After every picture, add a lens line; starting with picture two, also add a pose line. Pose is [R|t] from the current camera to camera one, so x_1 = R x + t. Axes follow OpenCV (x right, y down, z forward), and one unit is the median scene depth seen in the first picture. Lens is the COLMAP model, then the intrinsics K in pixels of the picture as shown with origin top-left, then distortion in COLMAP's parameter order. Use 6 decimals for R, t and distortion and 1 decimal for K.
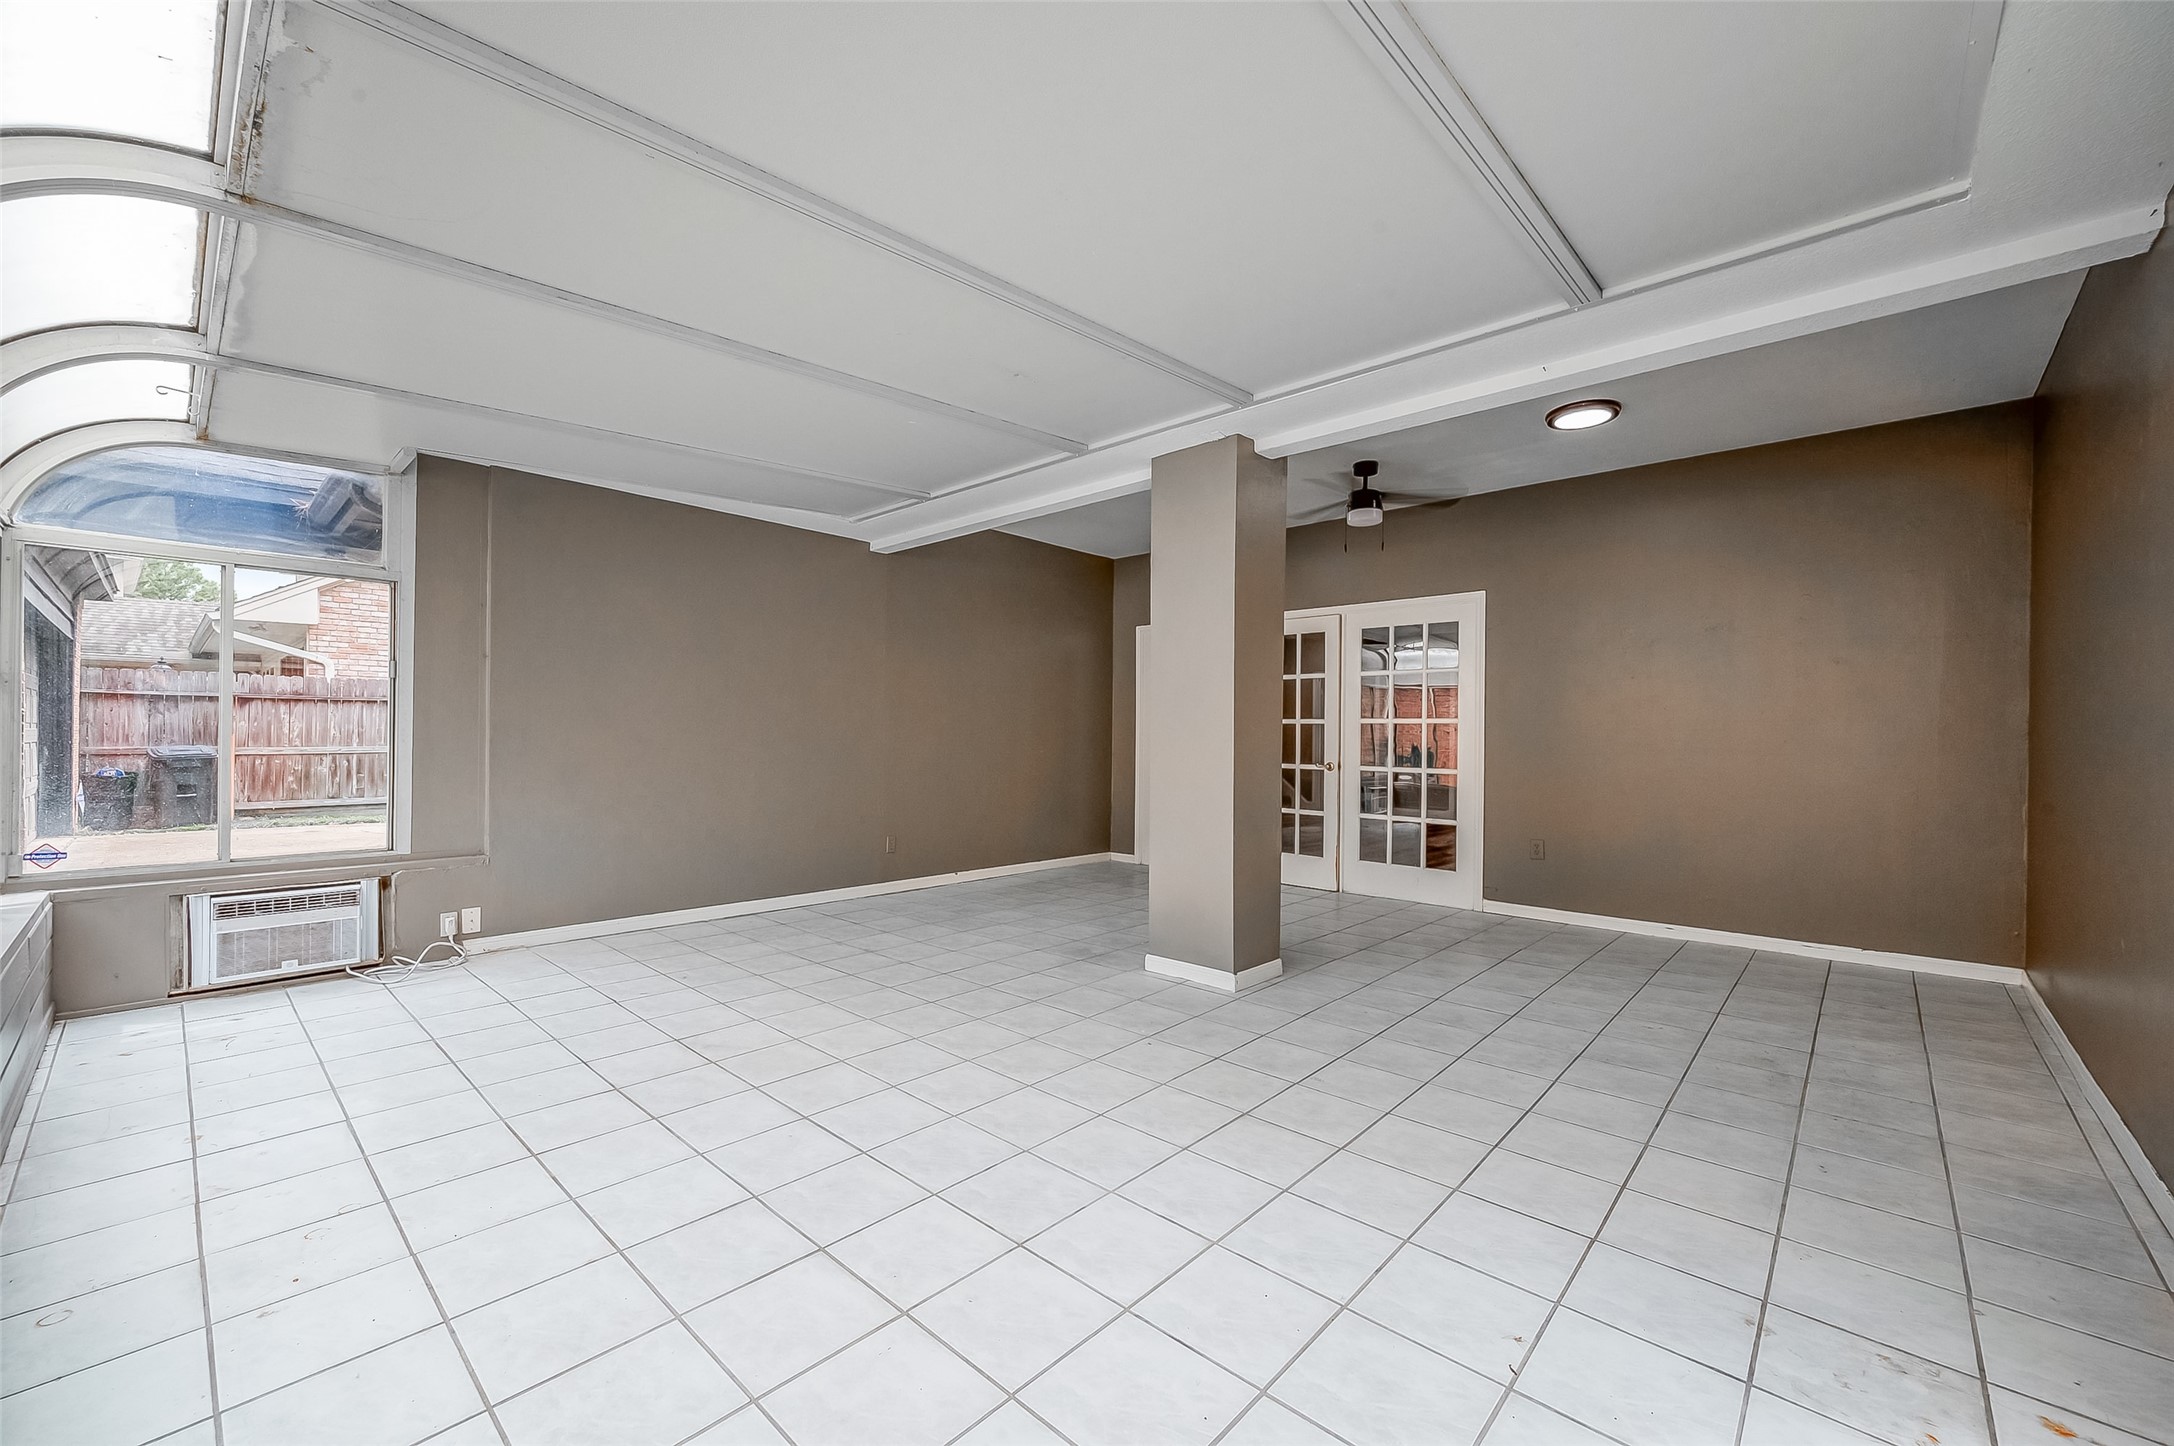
lens RADIAL K [[861.1, 0, 1088.1], [0, 861.1, 729.6], [0, 0, 1]] dist [0.000869, 0.000183]
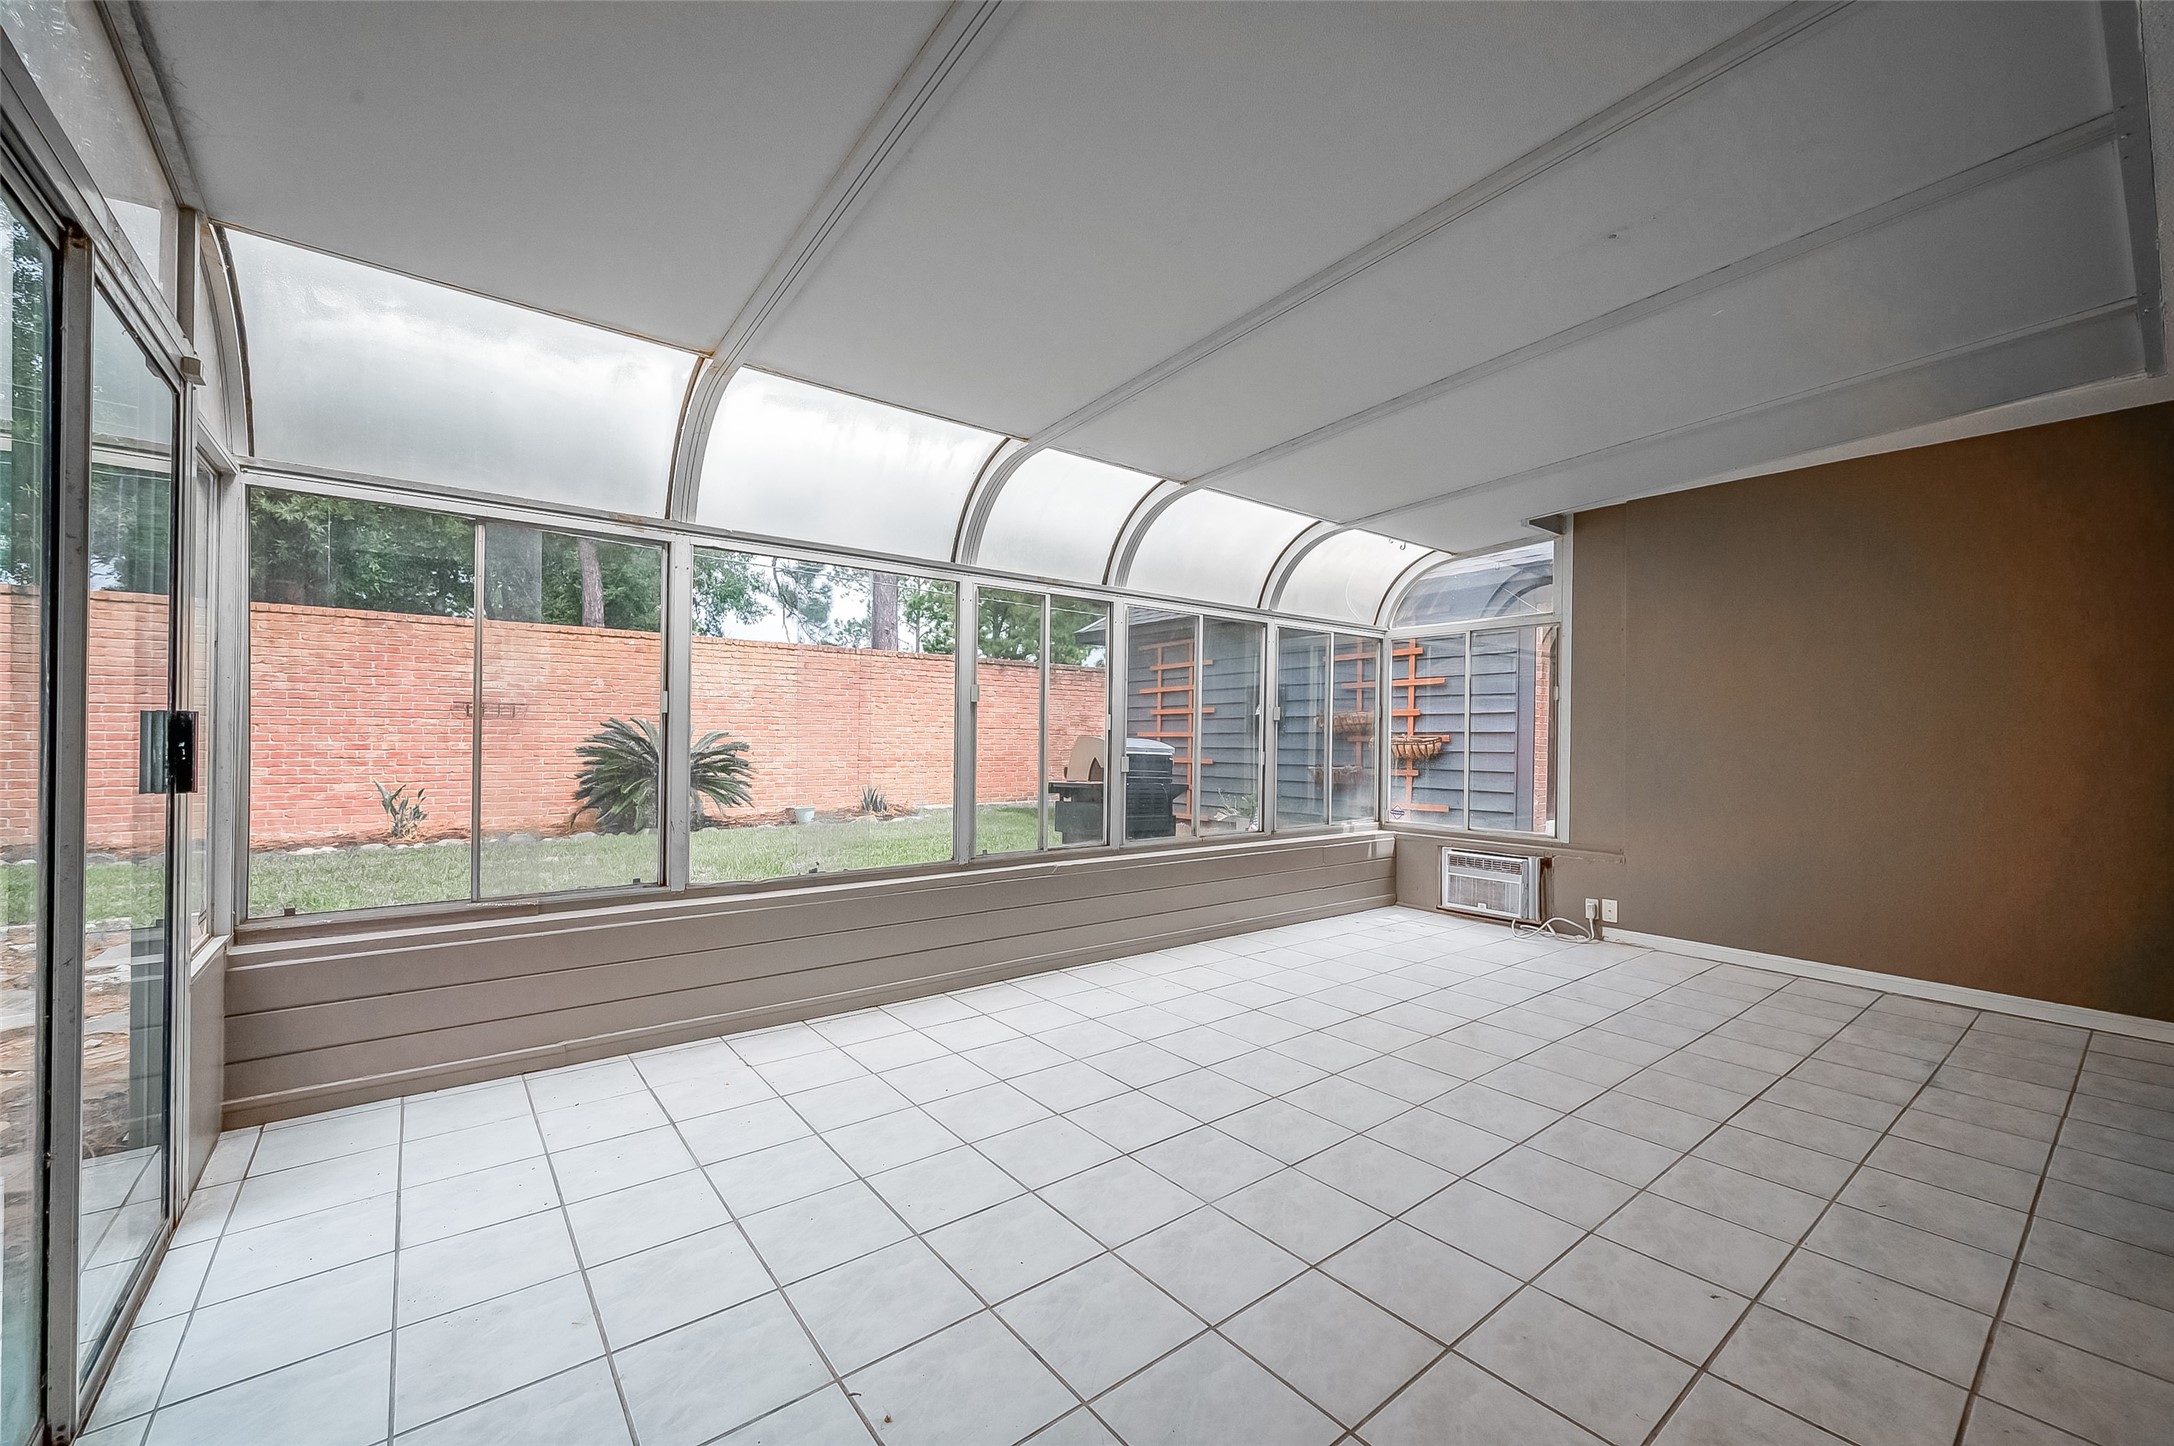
lens RADIAL K [[861.1, 0, 1092.3], [0, 861.1, 737.3], [0, 0, 1]] dist [0.000869, 0.000183]
pose [[-0.164914, -0.010626, -0.986251, 0.610551], [-0.004859, 0.999939, -0.009961, 0.010145], [0.986296, 0.003150, -0.164955, 0.616288]]
